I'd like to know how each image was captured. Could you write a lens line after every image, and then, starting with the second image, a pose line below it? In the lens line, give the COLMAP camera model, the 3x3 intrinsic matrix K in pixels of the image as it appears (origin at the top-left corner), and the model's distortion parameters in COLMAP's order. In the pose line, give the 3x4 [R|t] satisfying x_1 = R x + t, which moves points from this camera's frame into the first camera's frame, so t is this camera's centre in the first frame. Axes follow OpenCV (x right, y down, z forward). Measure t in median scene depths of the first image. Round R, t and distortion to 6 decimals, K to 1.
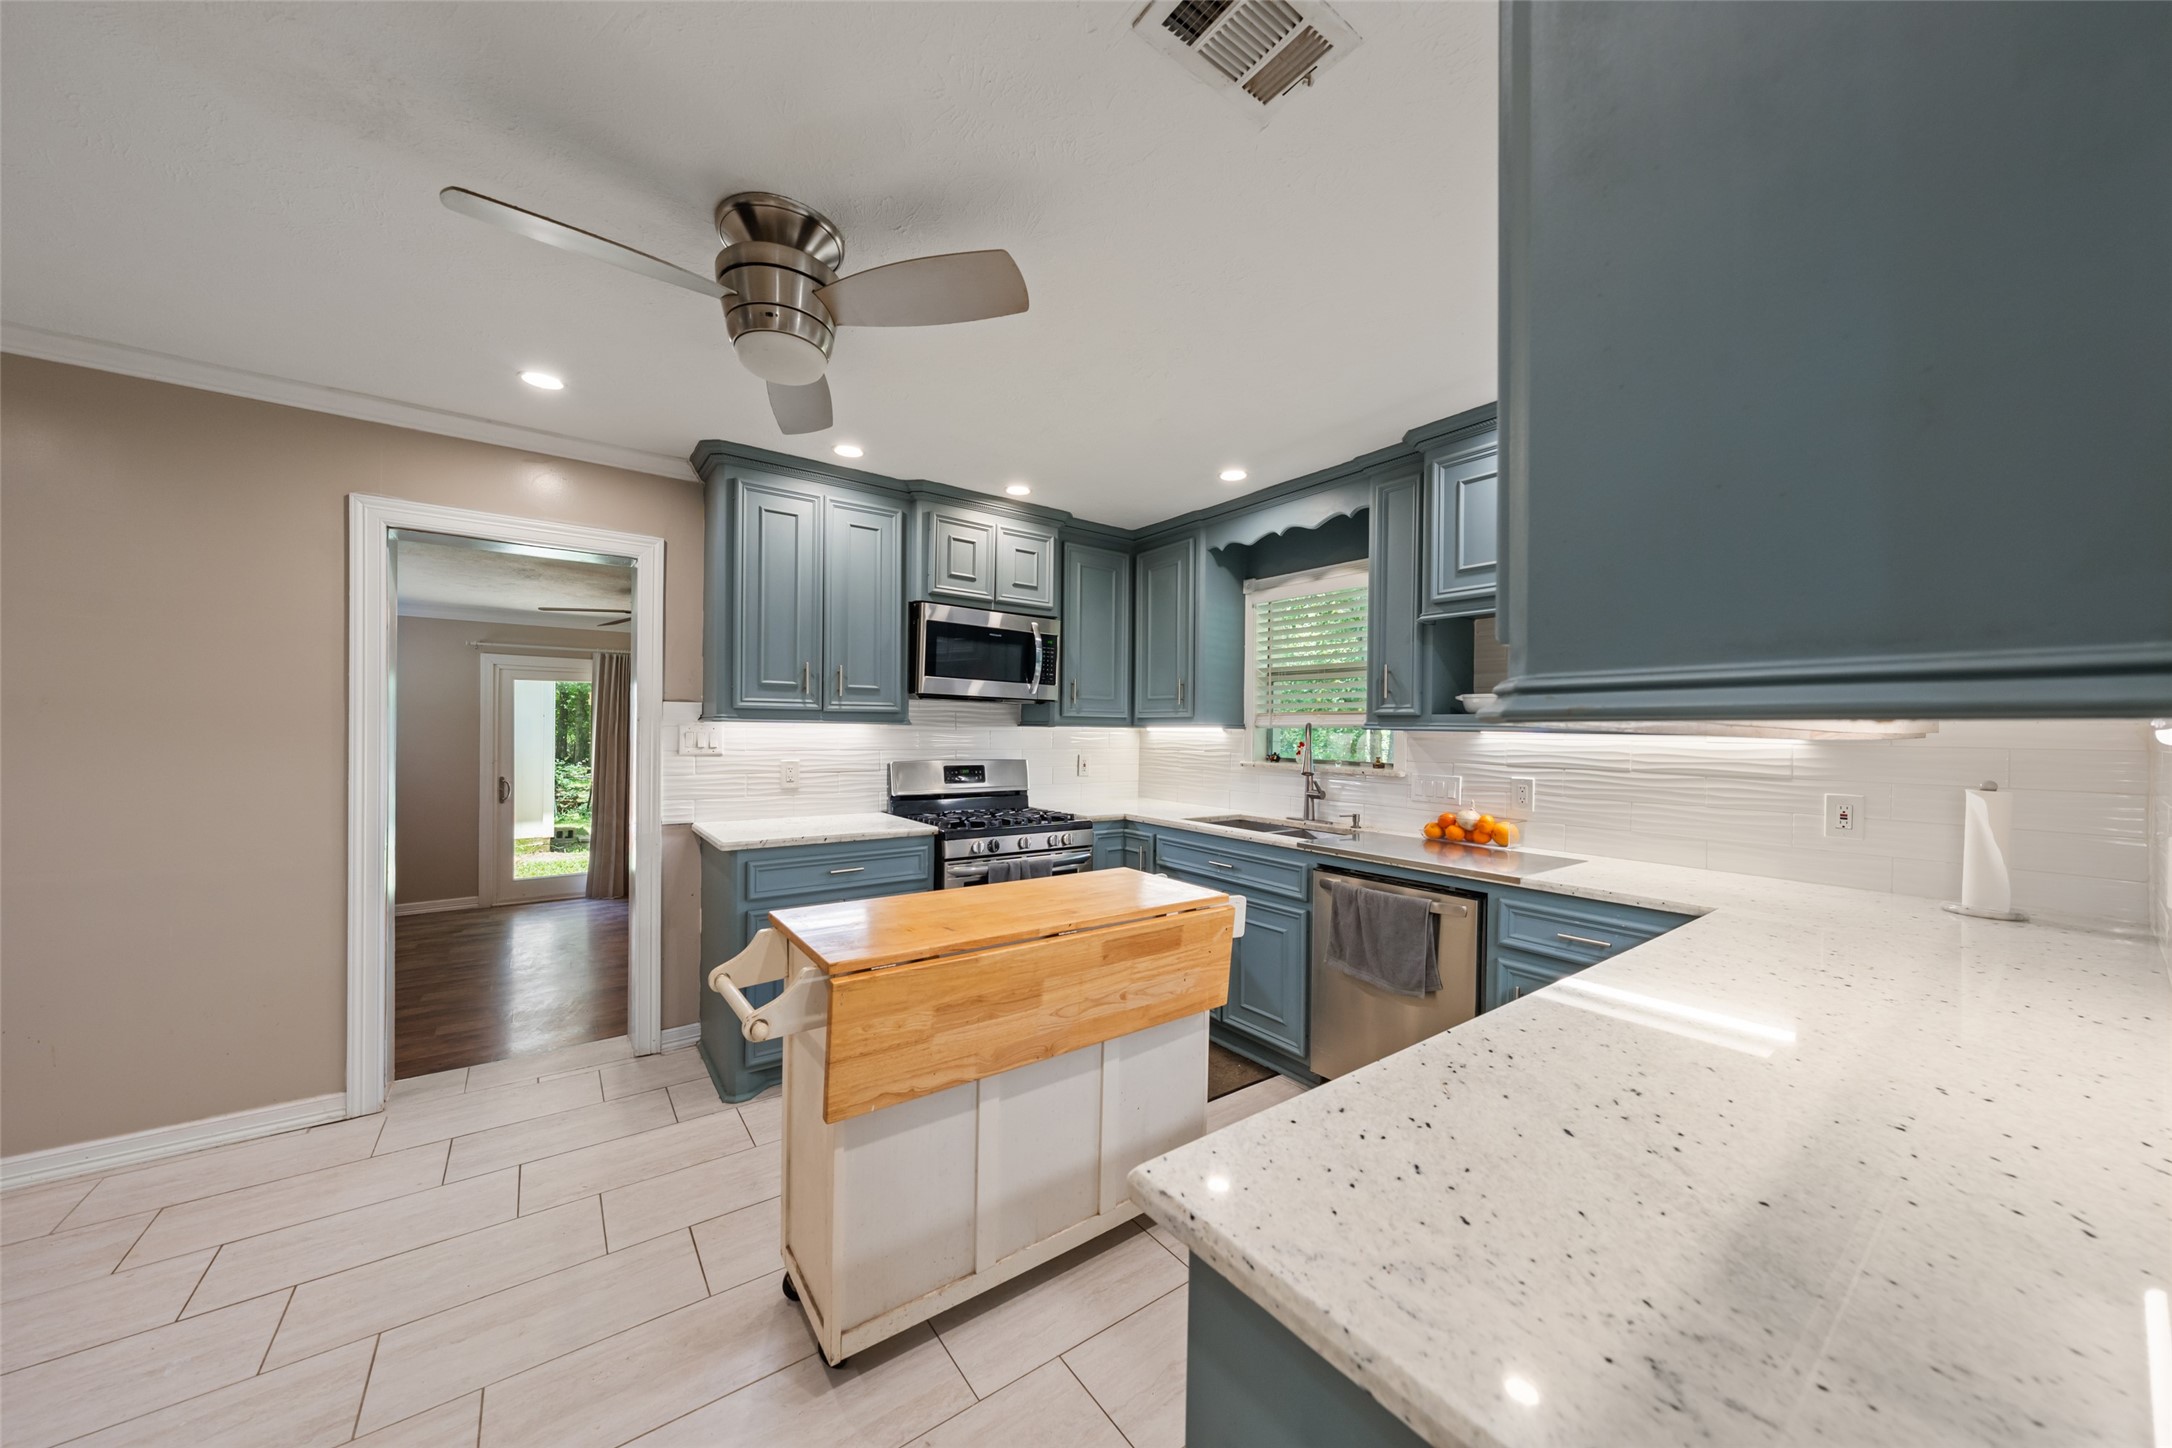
lens RADIAL K [[744.0, 0, 1092.0], [0, 744.0, 734.9], [0, 0, 1]] dist [-0.001917, -0.000159]
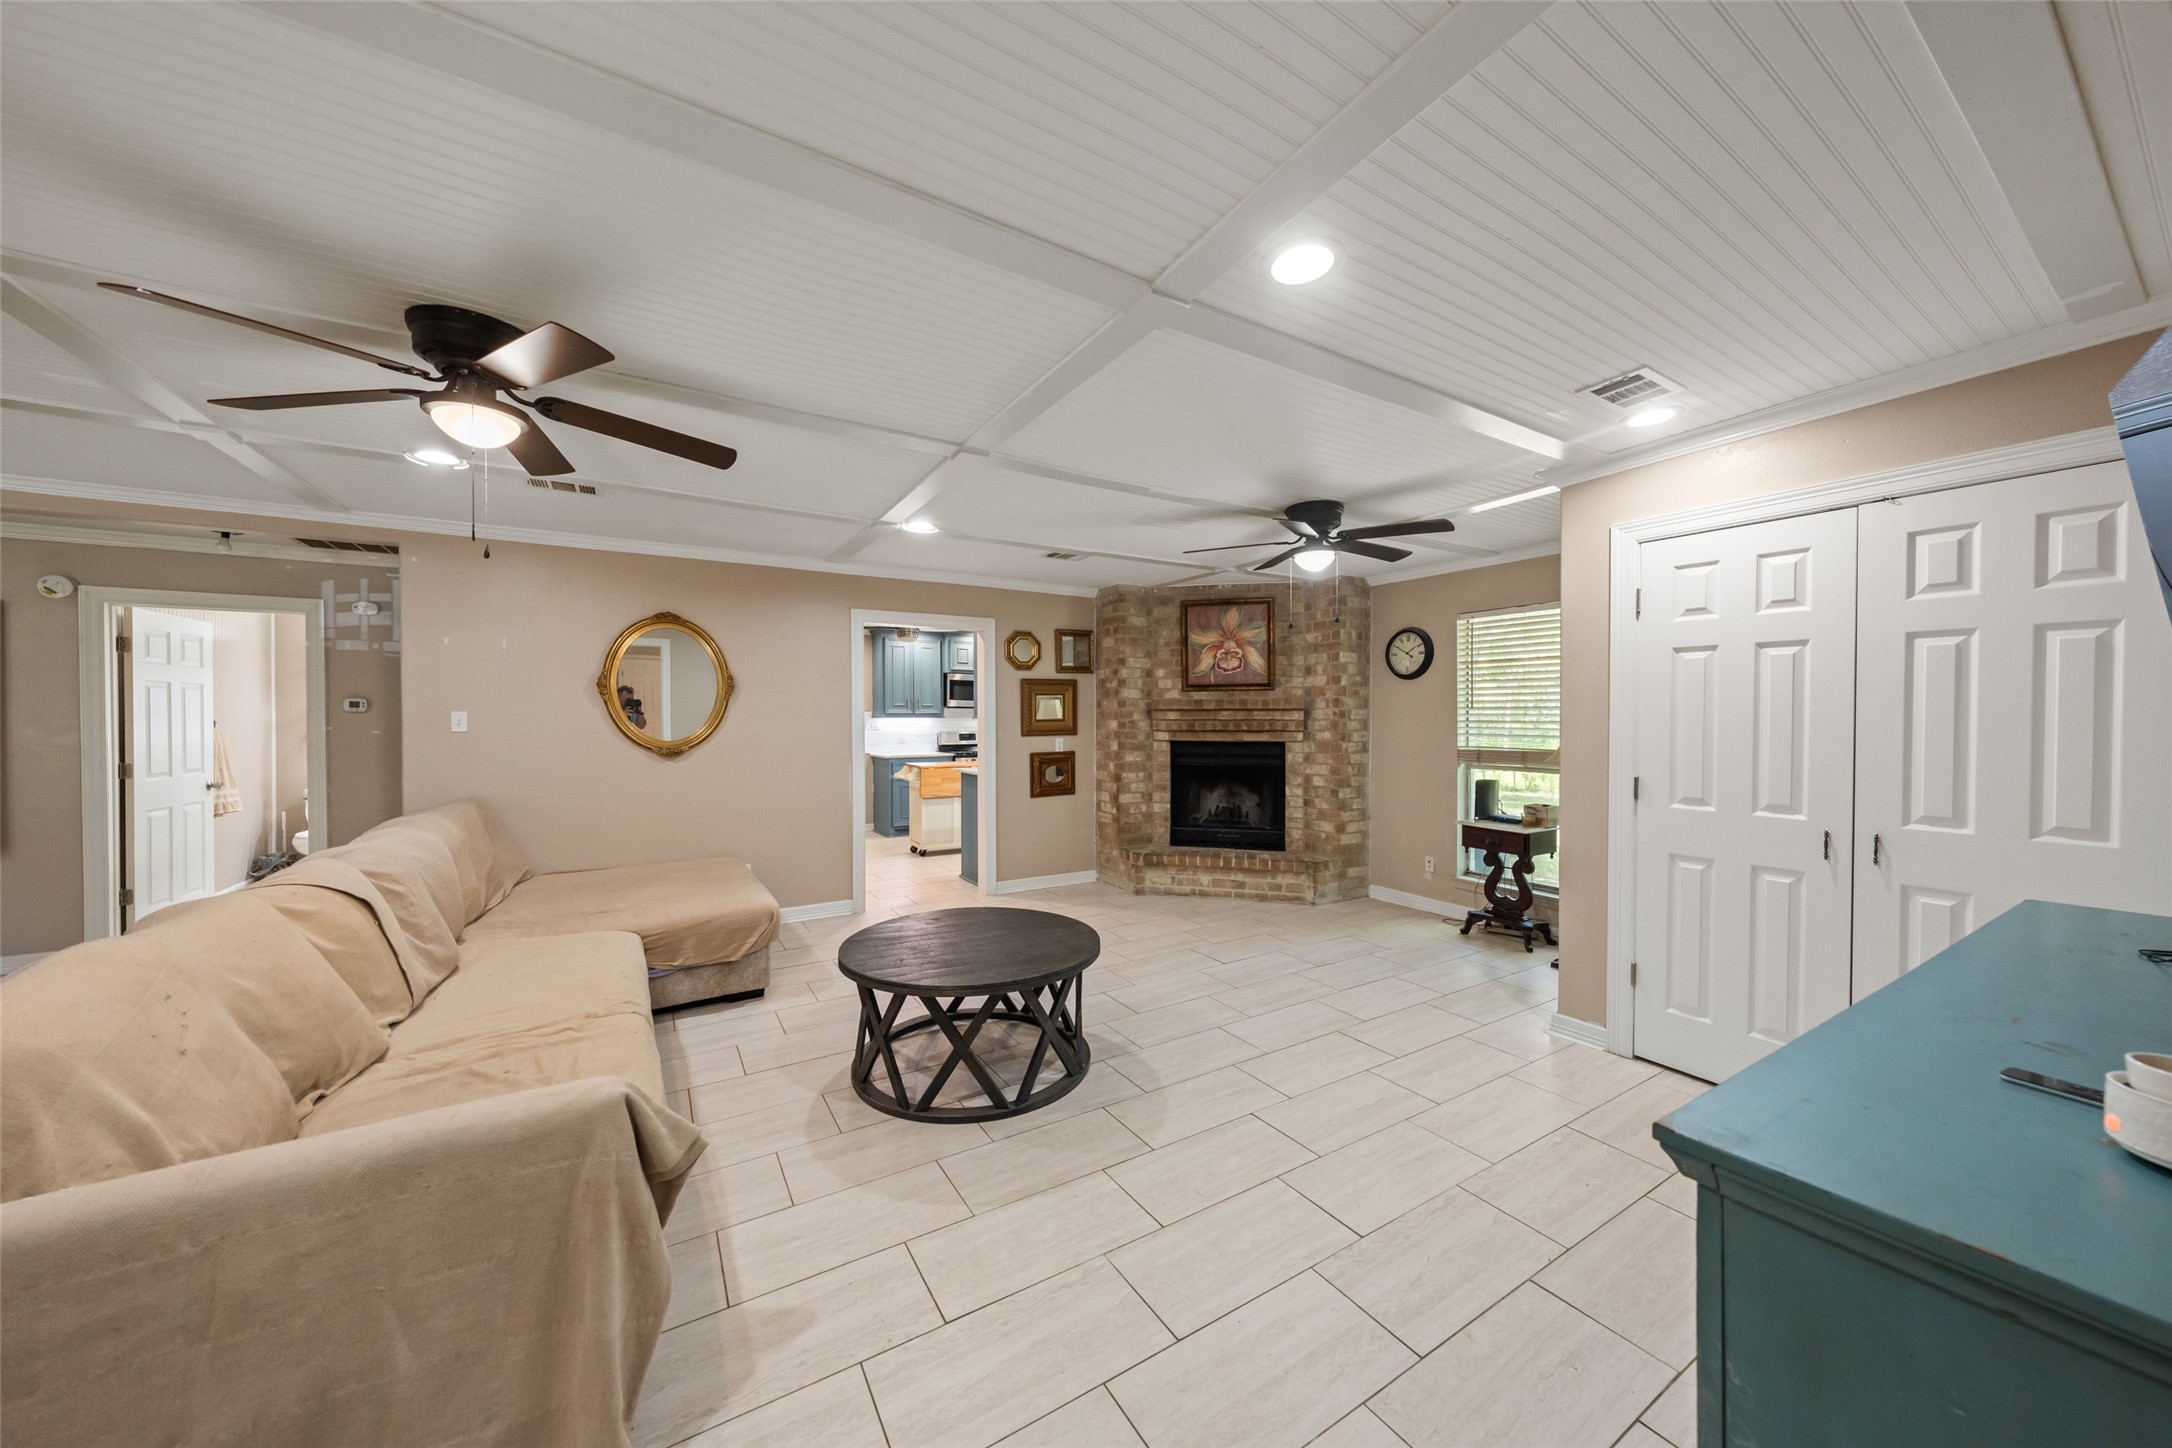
lens RADIAL K [[744.0, 0, 1075.1], [0, 744.0, 721.8], [0, 0, 1]] dist [-0.001917, -0.000159]
pose [[0.994678, -0.015302, -0.101891, 0.523924], [0.015088, 0.999882, -0.002872, 0.015673], [0.101923, 0.001319, 0.994791, -1.713426]]
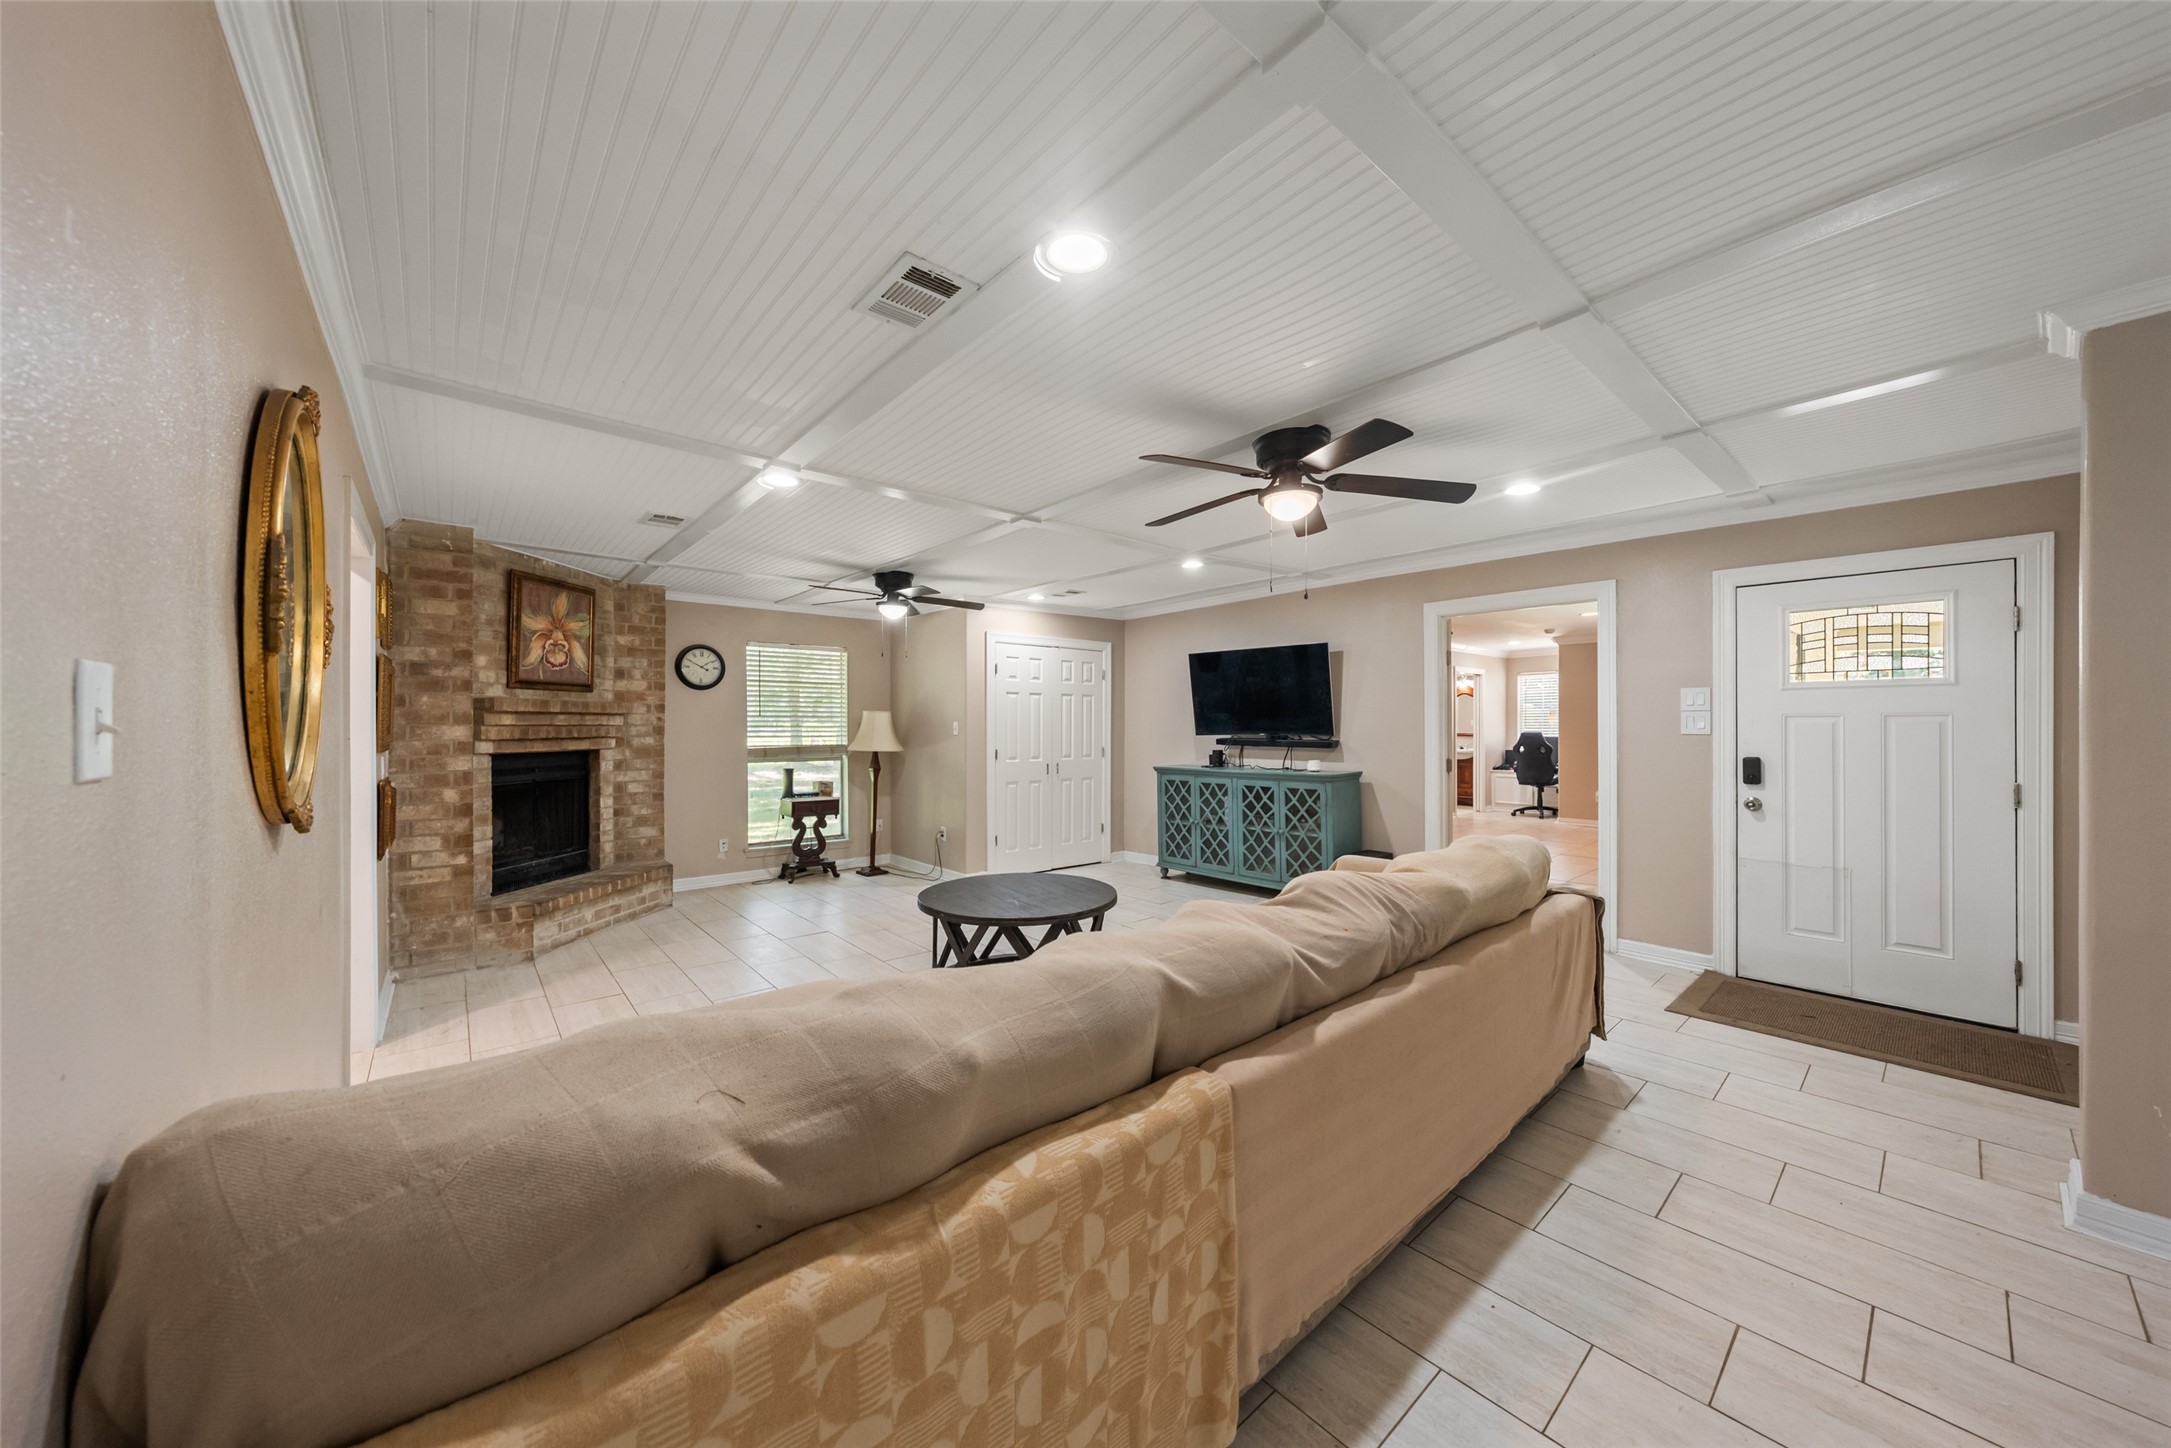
lens RADIAL K [[743.7, 0, 1079.6], [0, 743.7, 724.7], [0, 0, 1]] dist [-0.001917, -0.000159]
pose [[-0.064274, -0.014255, 0.997830, -0.871884], [0.009817, 0.999841, 0.014916, -0.002317], [-0.997884, 0.010754, -0.064124, -0.825555]]
